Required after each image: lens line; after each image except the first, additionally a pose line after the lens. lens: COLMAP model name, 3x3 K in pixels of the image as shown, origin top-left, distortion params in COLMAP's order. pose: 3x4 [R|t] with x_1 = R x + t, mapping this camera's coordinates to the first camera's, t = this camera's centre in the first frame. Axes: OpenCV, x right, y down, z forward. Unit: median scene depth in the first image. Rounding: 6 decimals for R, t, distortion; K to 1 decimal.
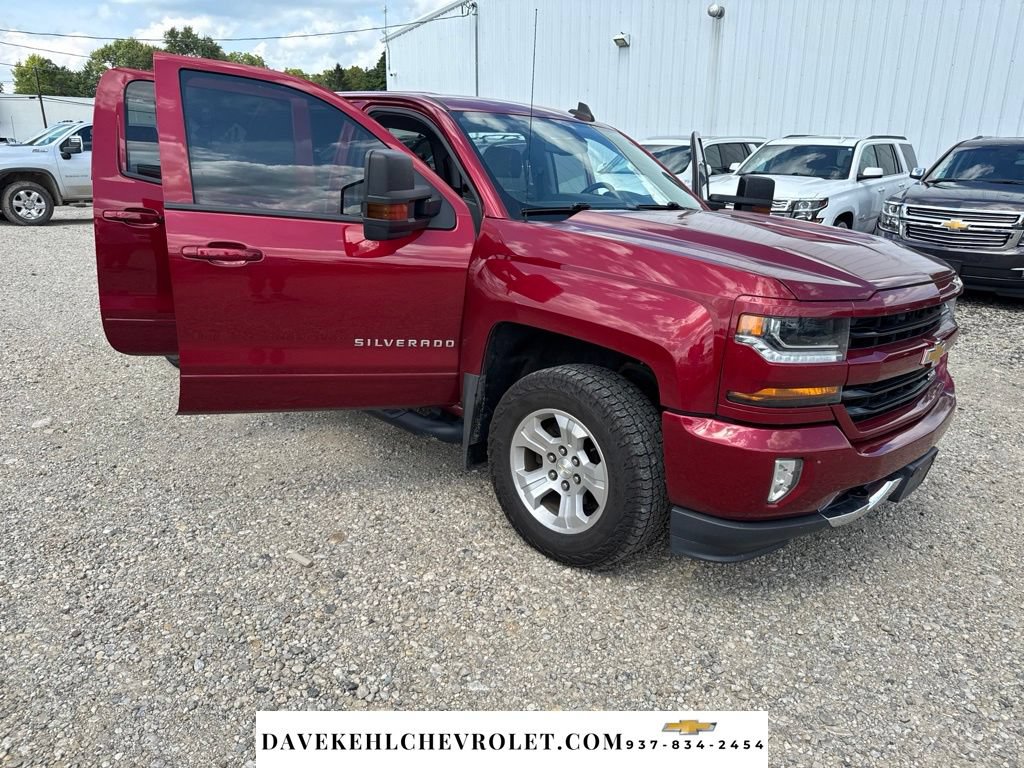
lens RADIAL K [[715.5, 0, 521.2], [0, 715.5, 392.6], [0, 0, 1]] dist [0.042323, -0.052465]
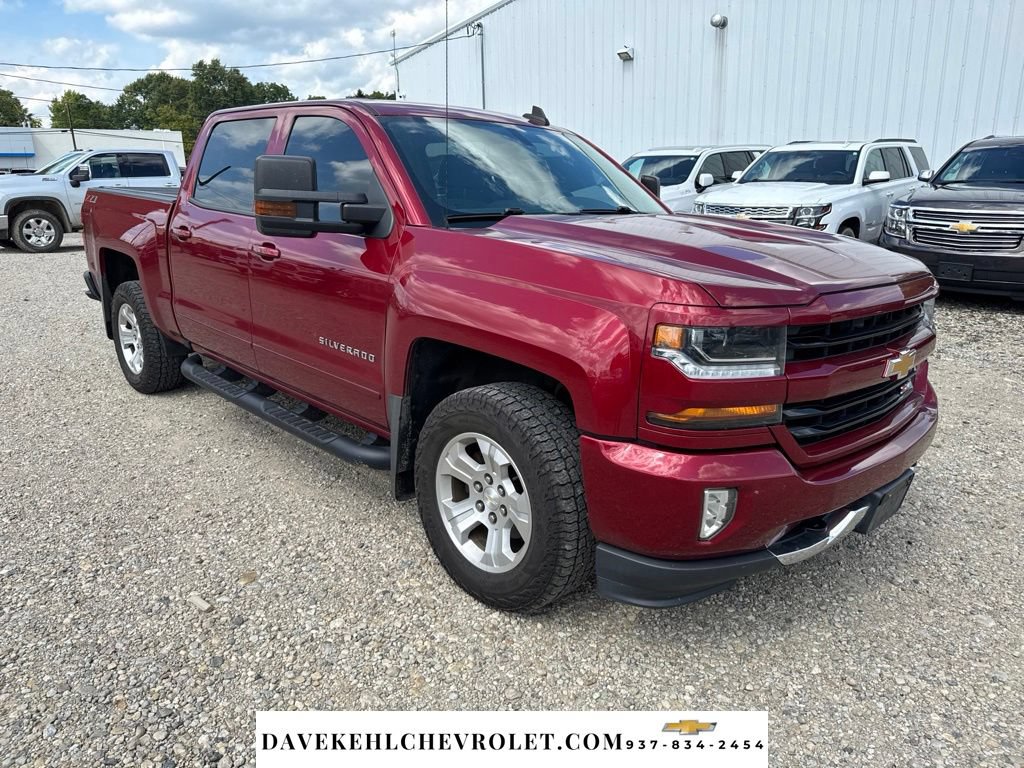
lens RADIAL K [[719.4, 0, 516.3], [0, 719.4, 379.8], [0, 0, 1]] dist [0.028513, -0.035210]
pose [[0.999056, -0.017260, -0.039869, 0.133228], [0.015638, 0.999051, -0.040645, -0.006551], [0.040532, 0.039983, 0.998378, 0.093660]]
